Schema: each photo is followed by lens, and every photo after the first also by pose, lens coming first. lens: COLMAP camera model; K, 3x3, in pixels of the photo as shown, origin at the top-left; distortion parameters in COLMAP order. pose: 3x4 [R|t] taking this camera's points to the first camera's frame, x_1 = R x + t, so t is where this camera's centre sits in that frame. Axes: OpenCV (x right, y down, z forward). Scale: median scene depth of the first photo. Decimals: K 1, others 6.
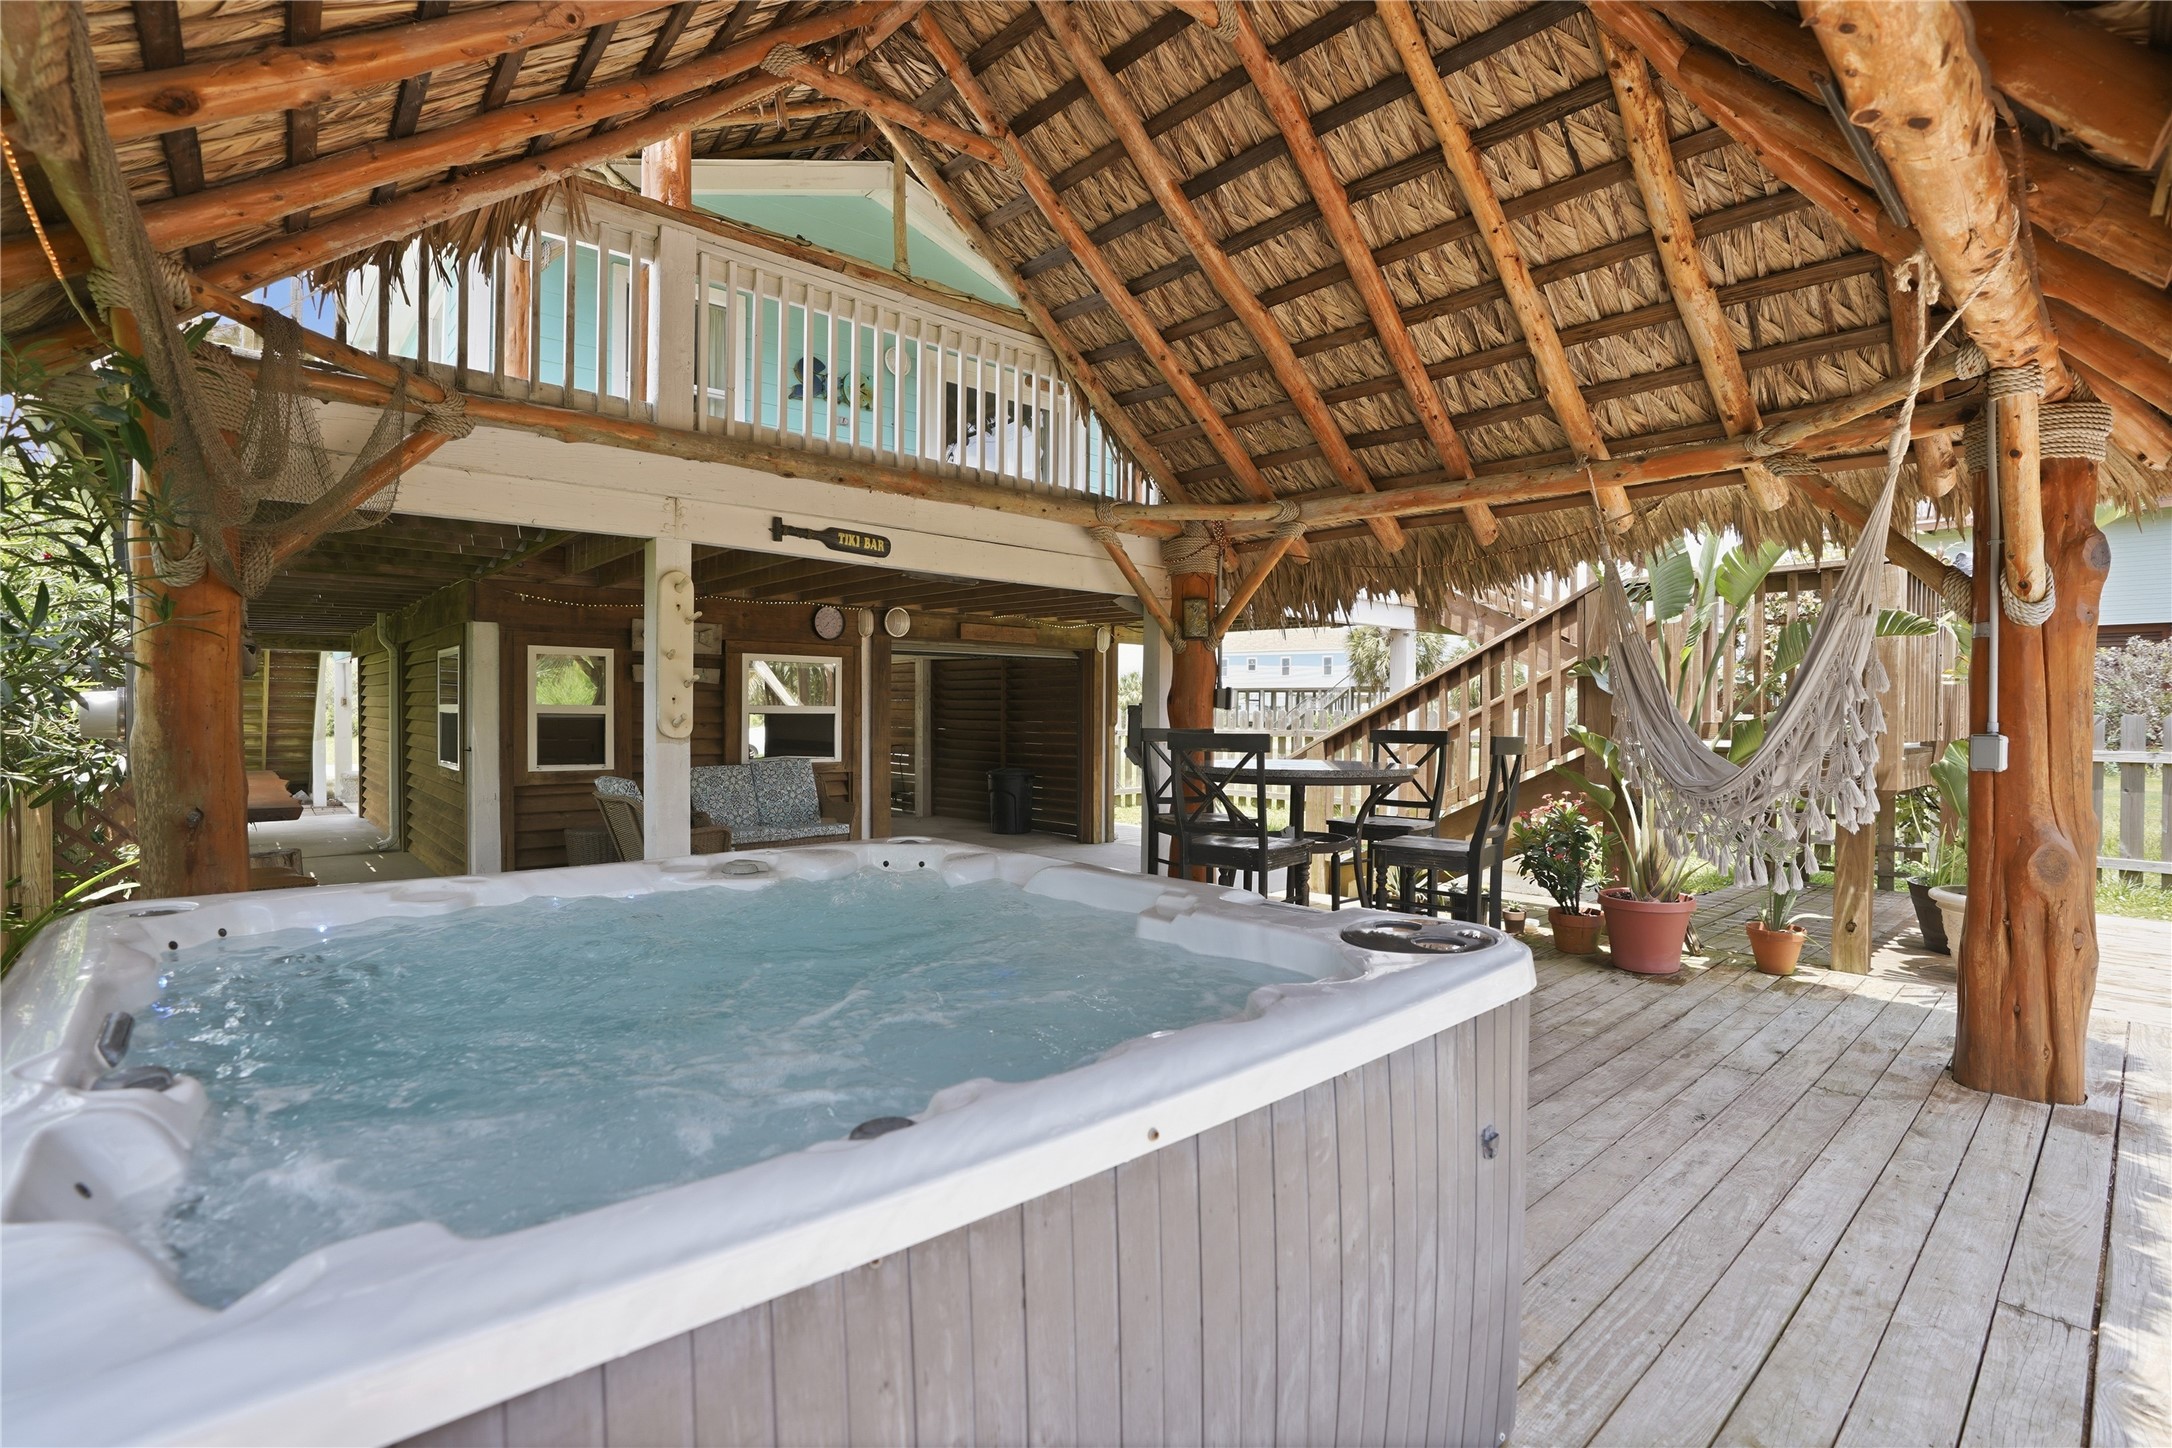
lens RADIAL K [[1032.5, 0, 1083.5], [0, 1032.5, 713.6], [0, 0, 1]] dist [-0.062631, 0.021241]
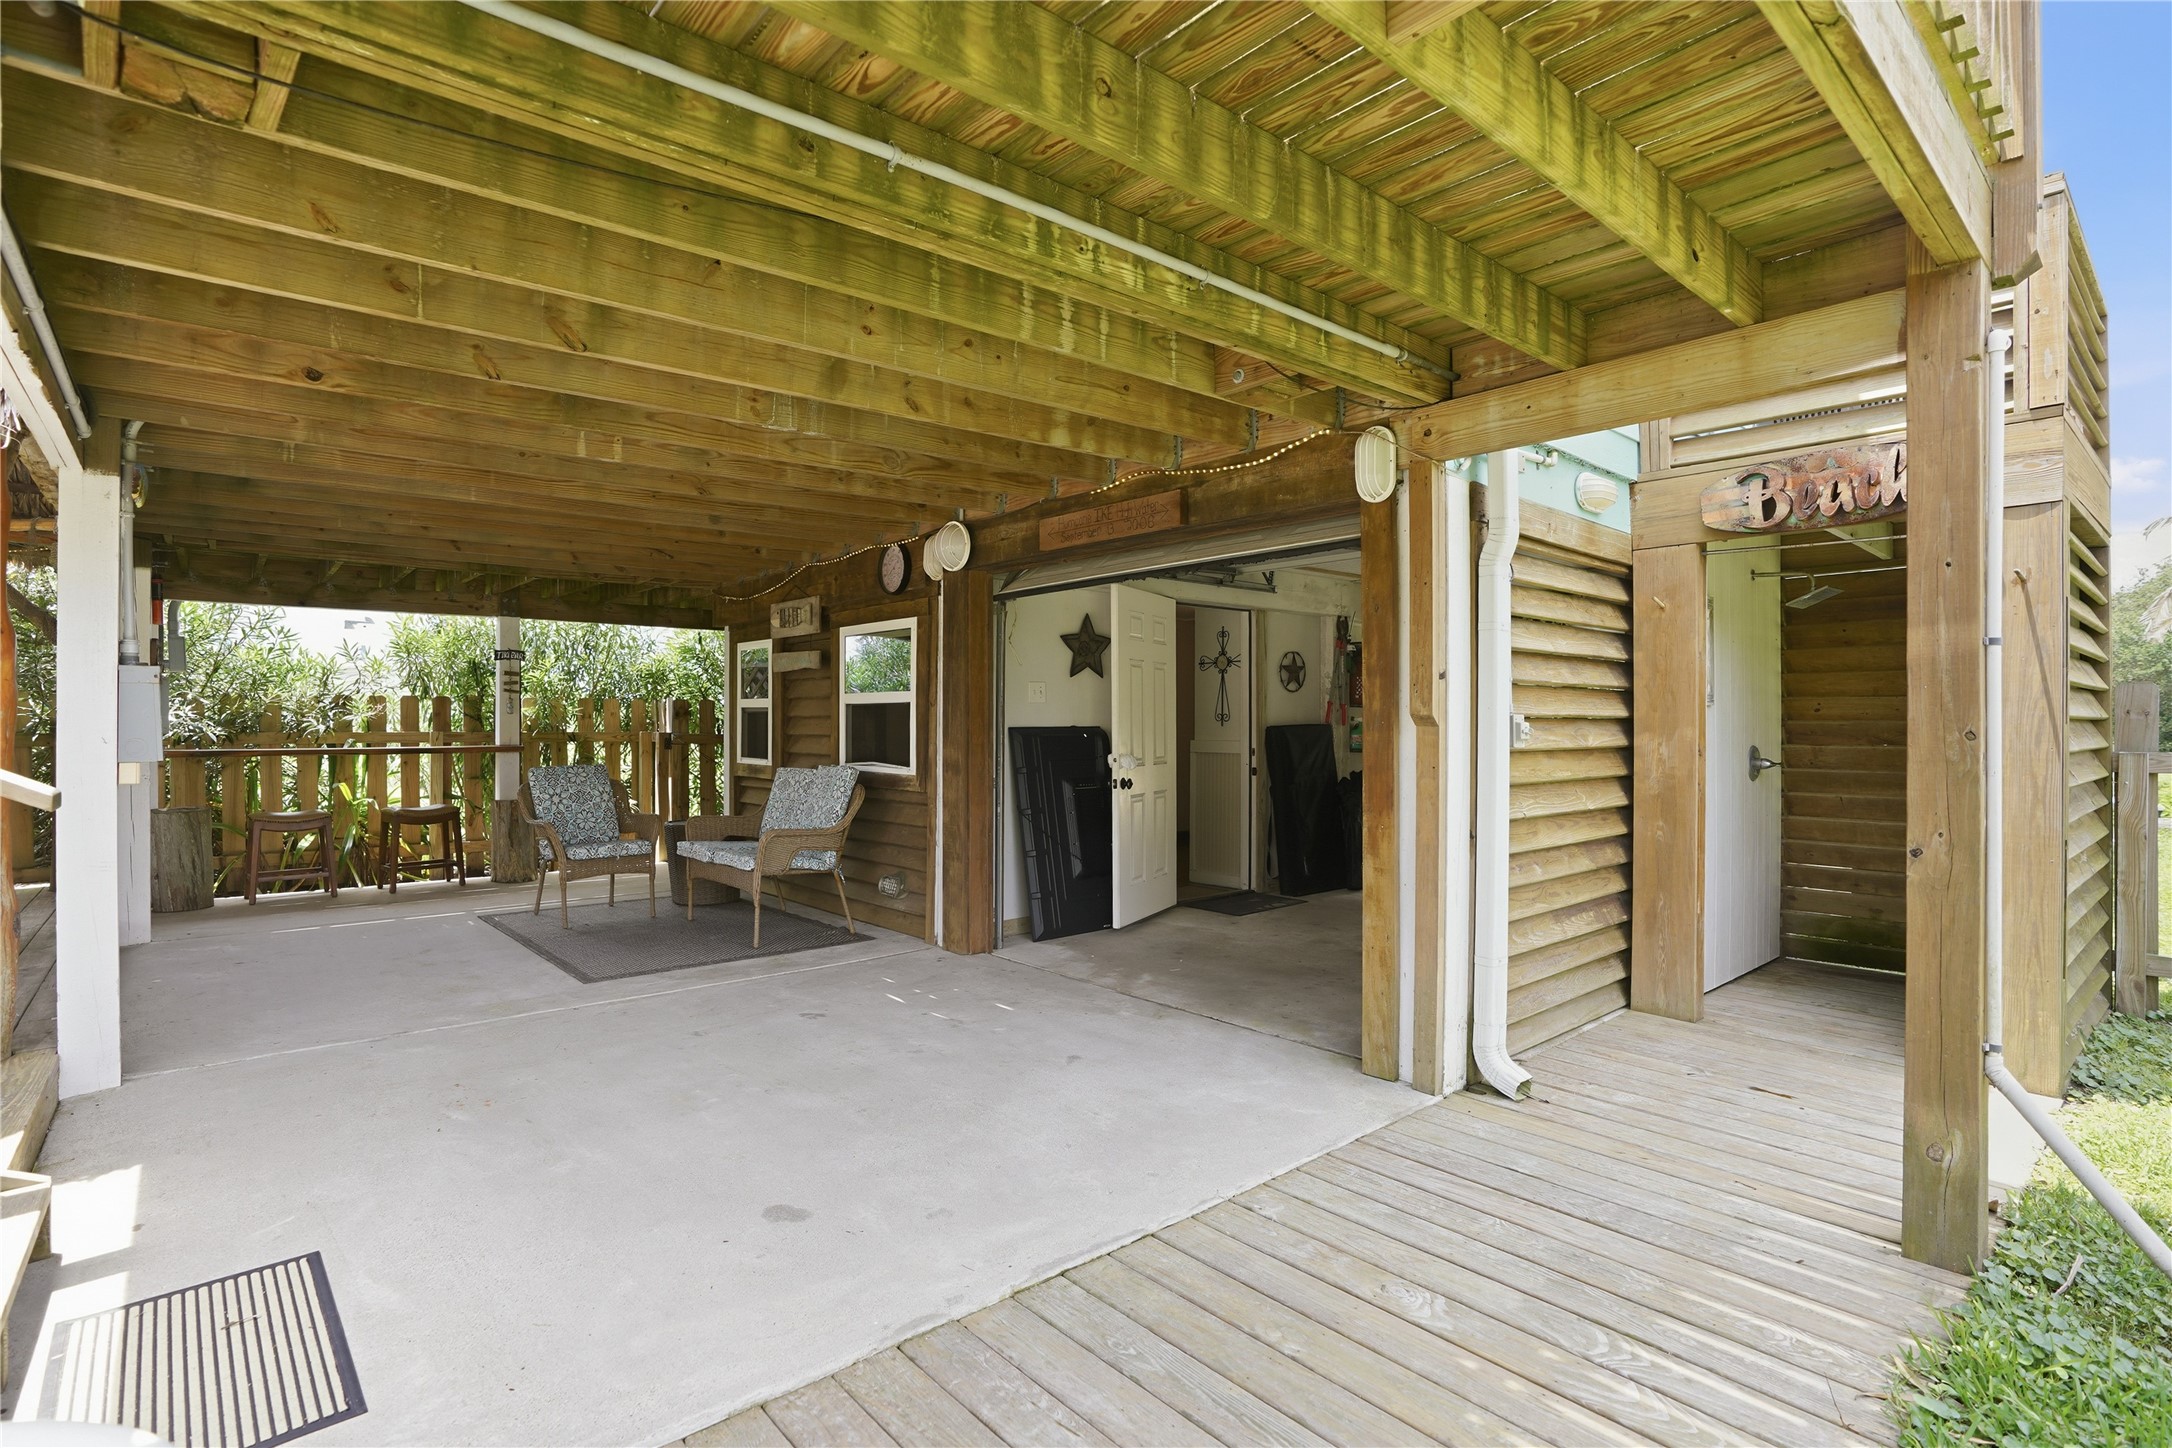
lens RADIAL K [[1032.5, 0, 1088.8], [0, 1032.5, 712.2], [0, 0, 1]] dist [-0.062631, 0.021241]
pose [[-0.023149, -0.011432, -0.999667, 0.458537], [-0.005059, 0.999923, -0.011318, 0.013870], [0.999719, 0.004795, -0.023205, 1.227090]]
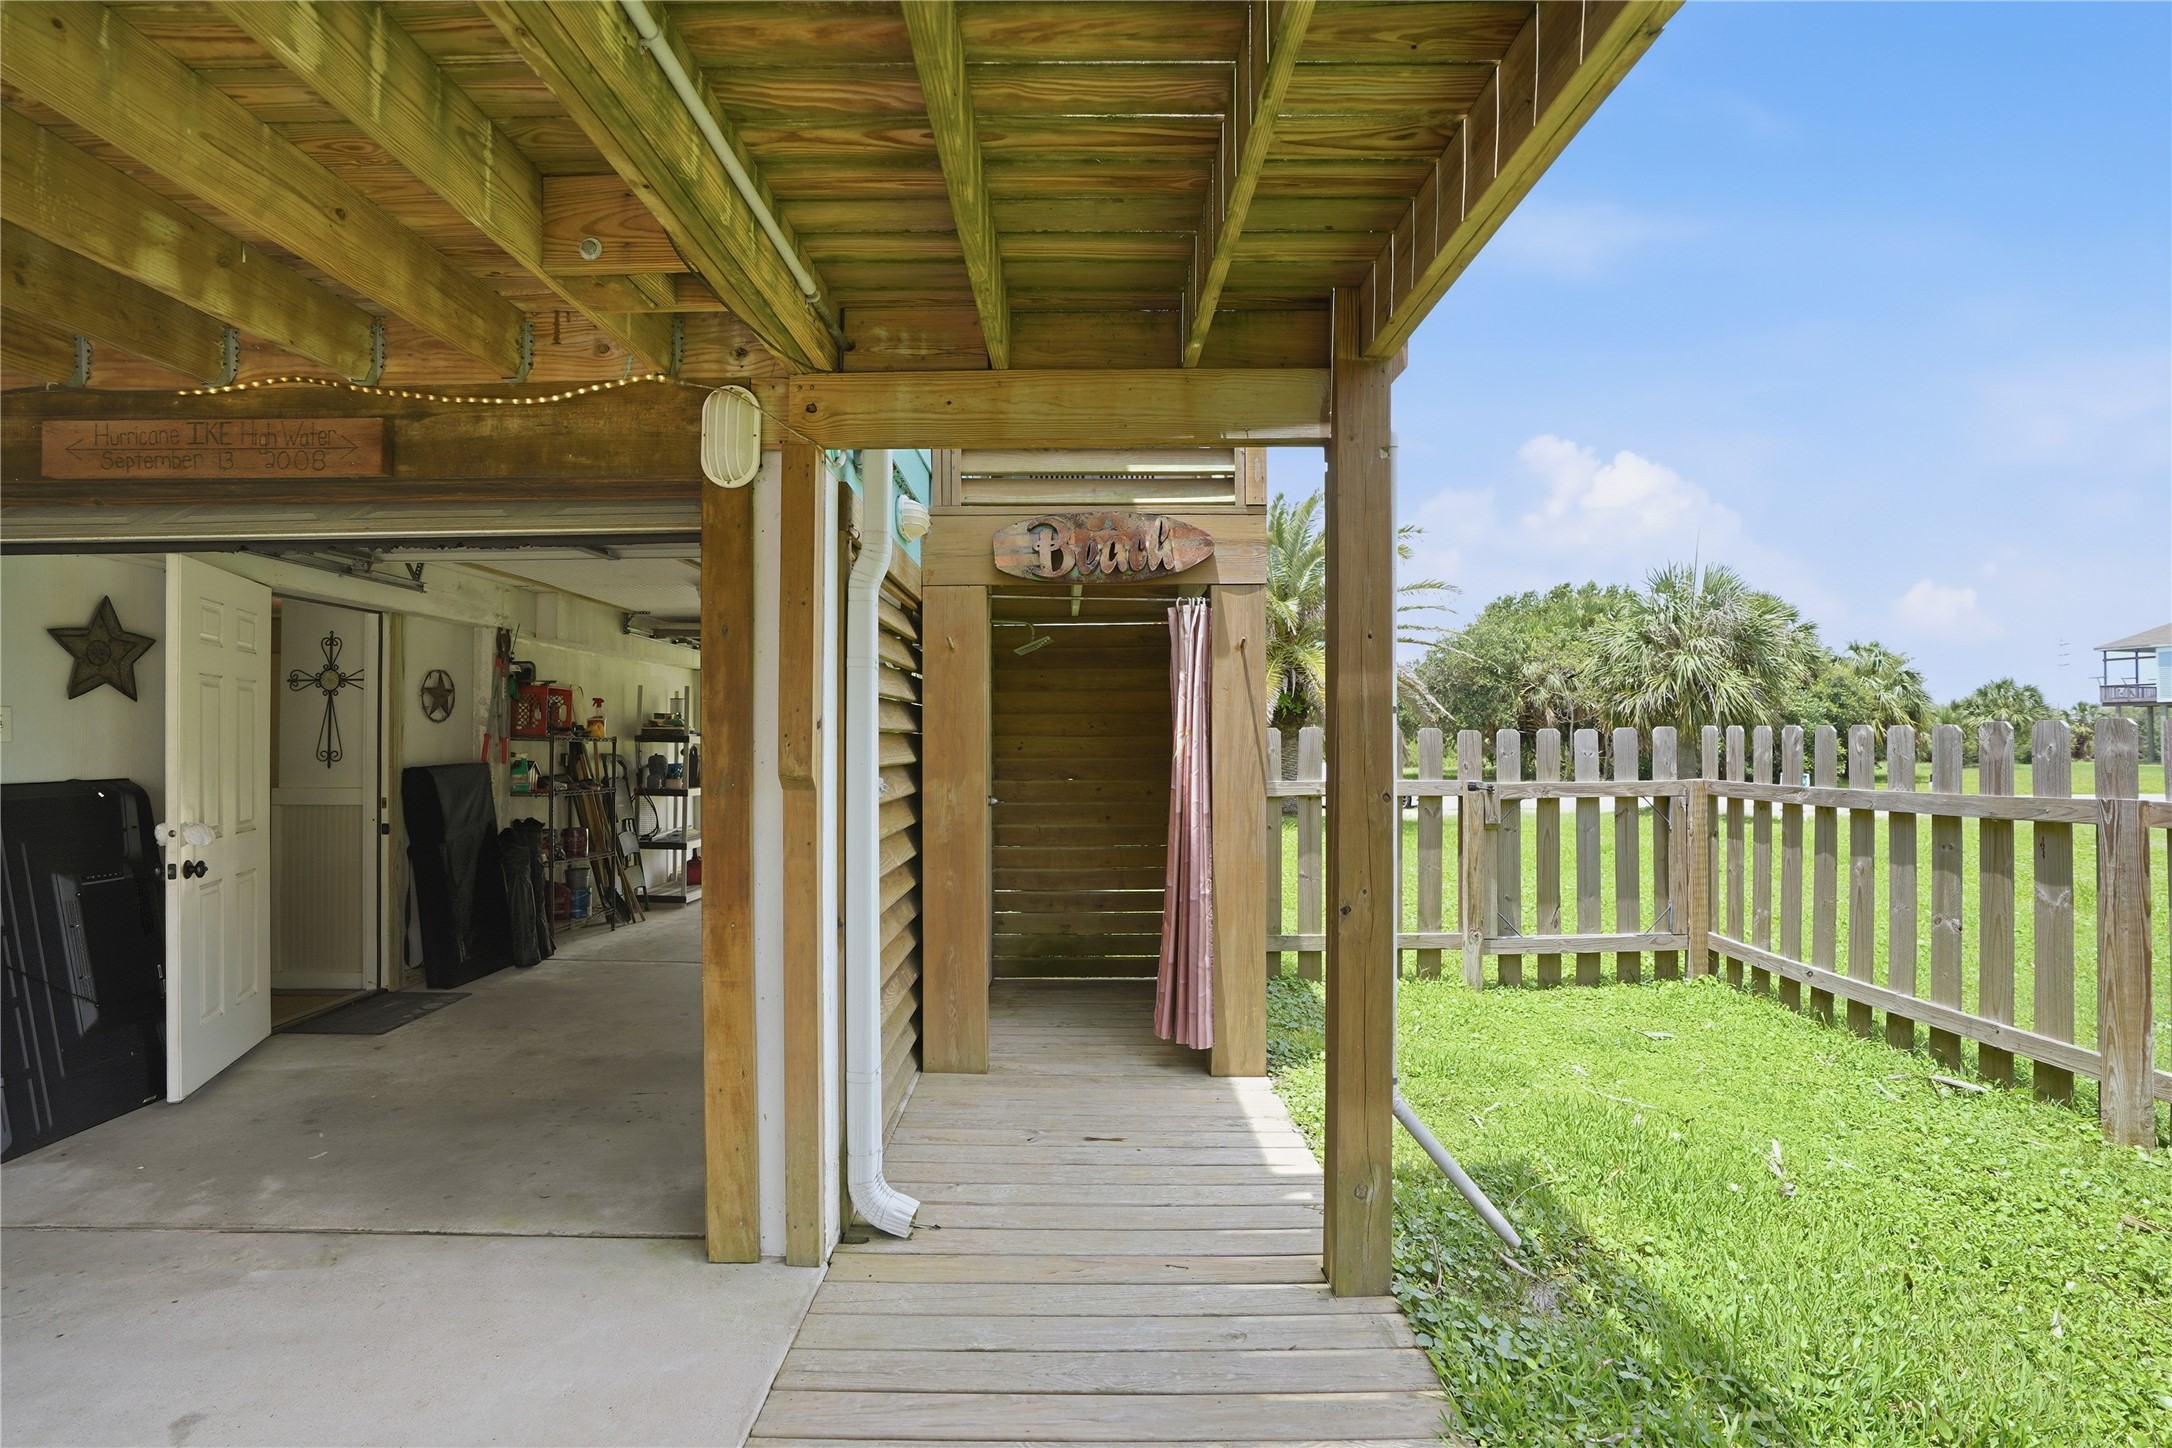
lens RADIAL K [[1032.5, 0, 1107.6], [0, 1032.5, 727.3], [0, 0, 1]] dist [-0.062631, 0.021241]
pose [[0.733385, -0.015466, -0.679638, 0.355692], [0.002726, 0.999800, -0.019810, 0.004055], [0.679808, 0.012676, 0.733280, 1.194546]]
